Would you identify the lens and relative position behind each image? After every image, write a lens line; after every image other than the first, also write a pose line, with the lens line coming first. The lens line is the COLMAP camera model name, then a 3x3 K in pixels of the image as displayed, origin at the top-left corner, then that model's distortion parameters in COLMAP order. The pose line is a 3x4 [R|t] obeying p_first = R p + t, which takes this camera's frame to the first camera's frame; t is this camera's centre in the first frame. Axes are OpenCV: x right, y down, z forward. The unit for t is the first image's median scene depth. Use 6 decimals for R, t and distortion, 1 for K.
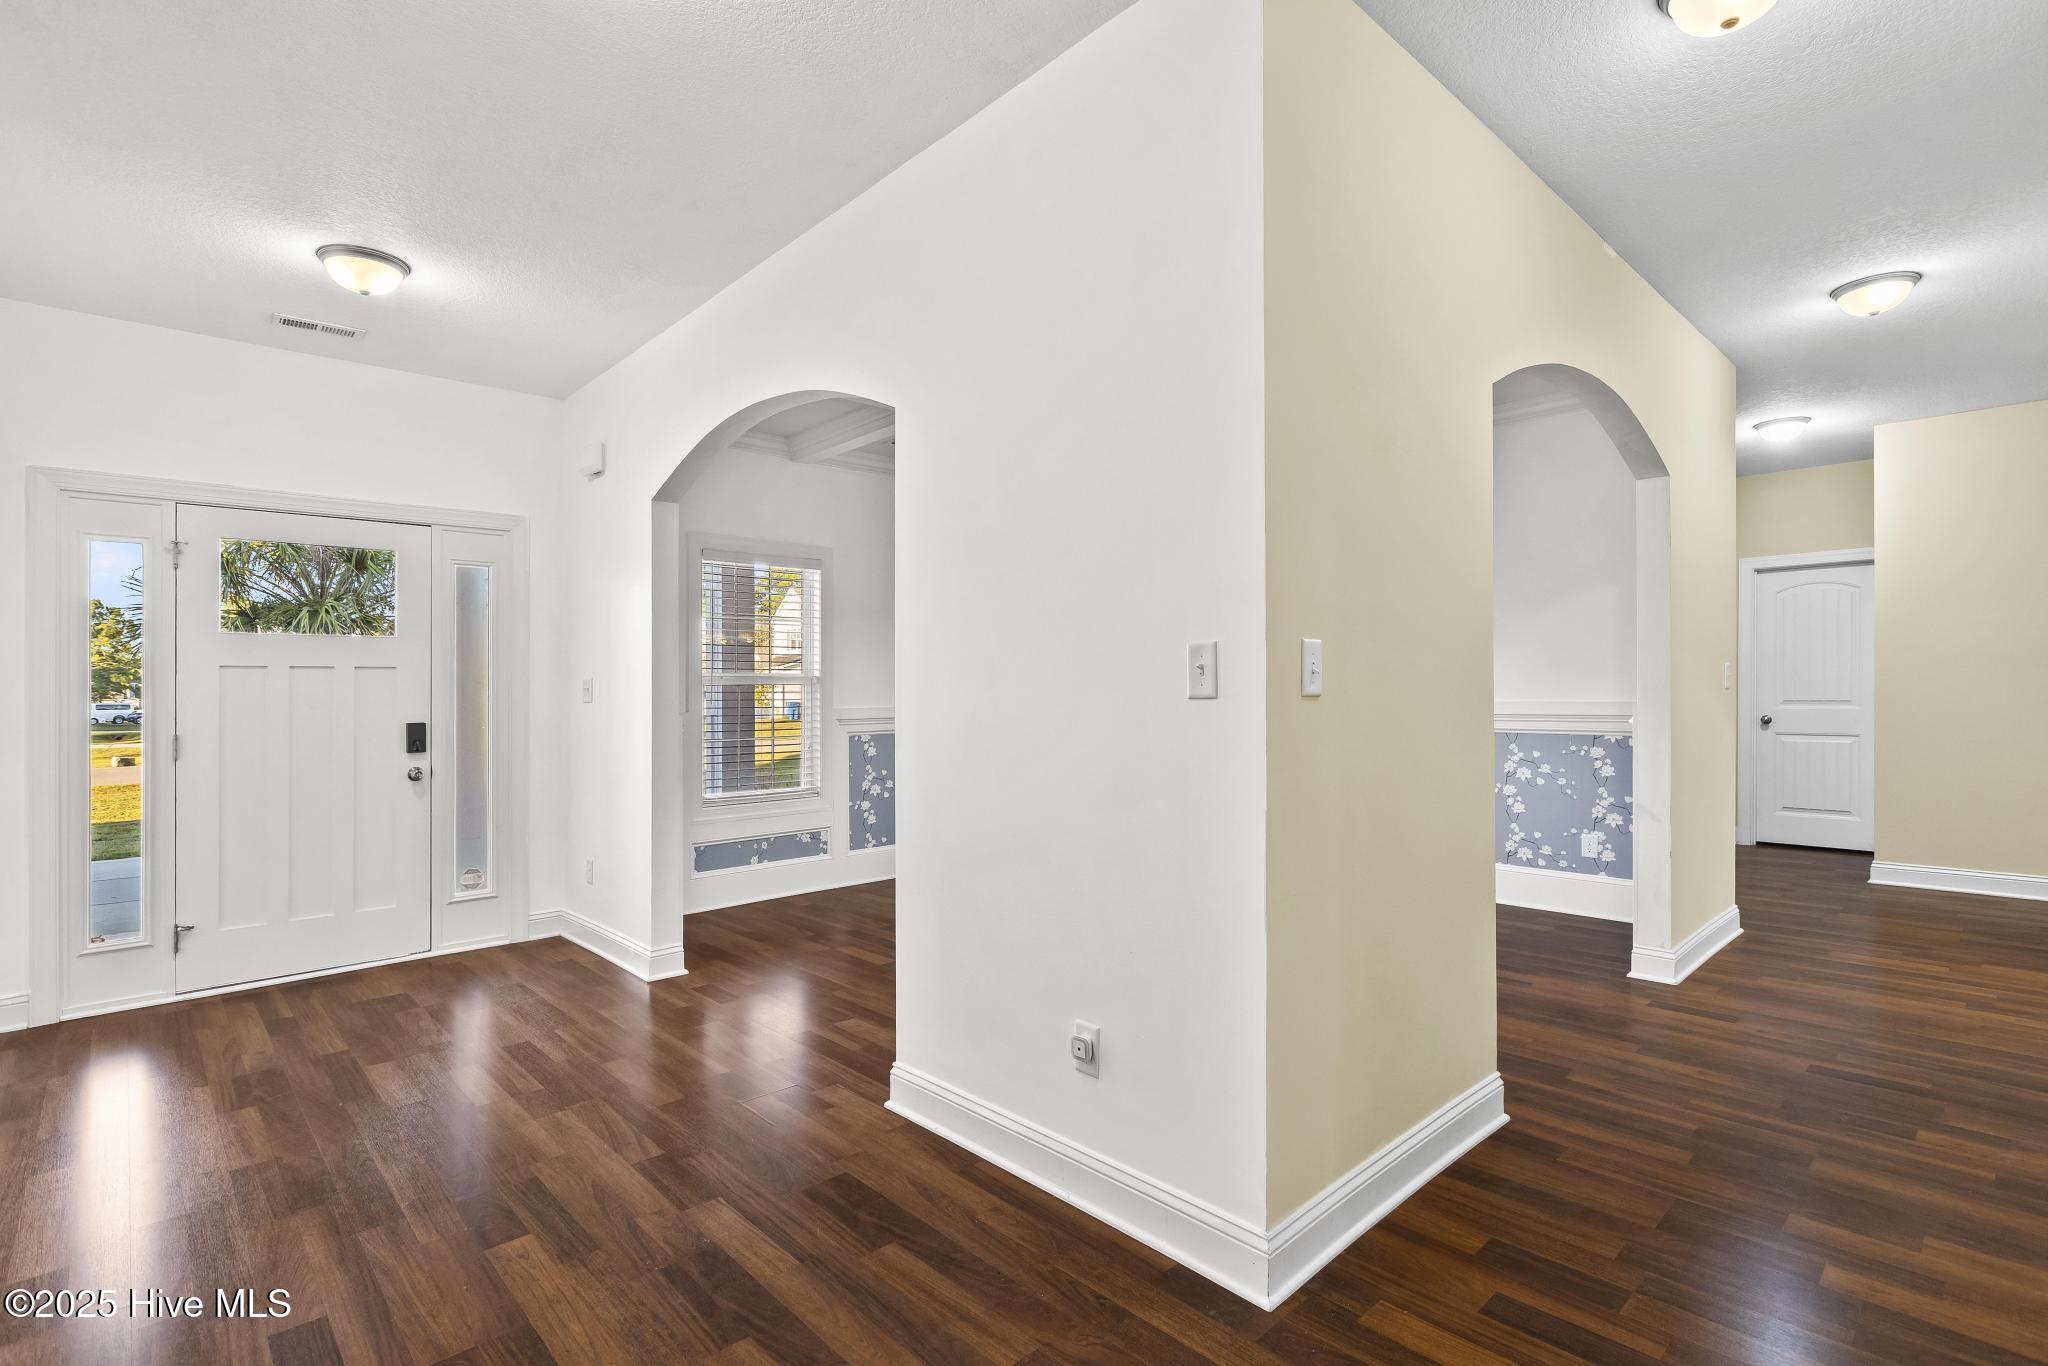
lens RADIAL K [[957.4, 0, 1027.3], [0, 957.4, 687.1], [0, 0, 1]] dist [-0.001894, -0.000752]
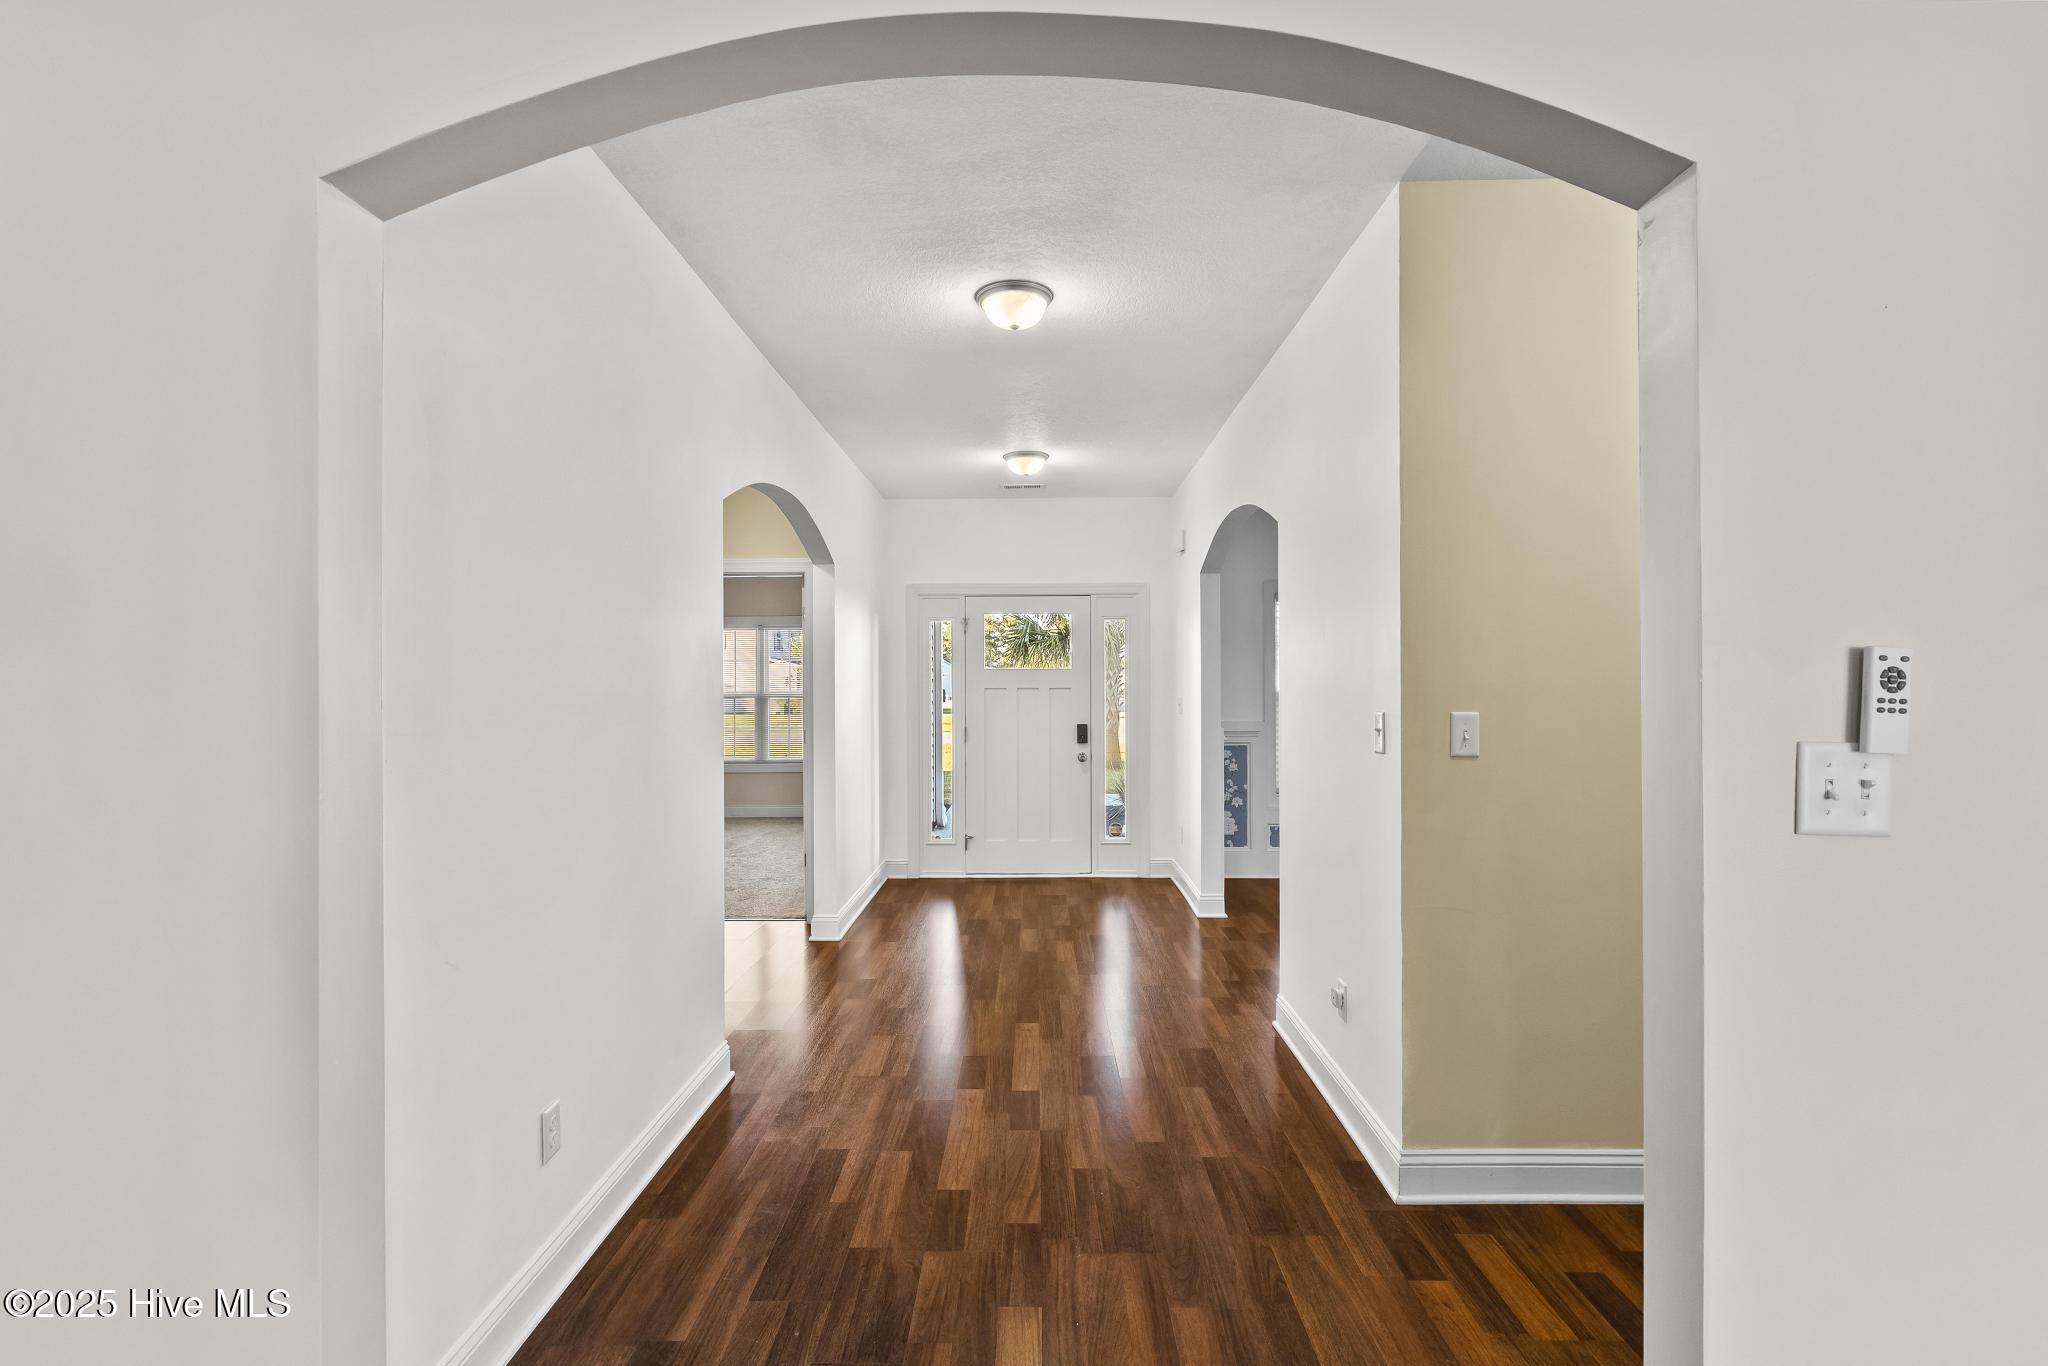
lens RADIAL K [[922.0, 0, 1023.0], [0, 922.0, 684.2], [0, 0, 1]] dist [-0.002109, -0.000104]
pose [[0.717378, 0.009967, -0.696613, 0.459183], [-0.001407, 0.999916, 0.012858, -0.064387], [0.696683, -0.008244, 0.717332, -0.185478]]
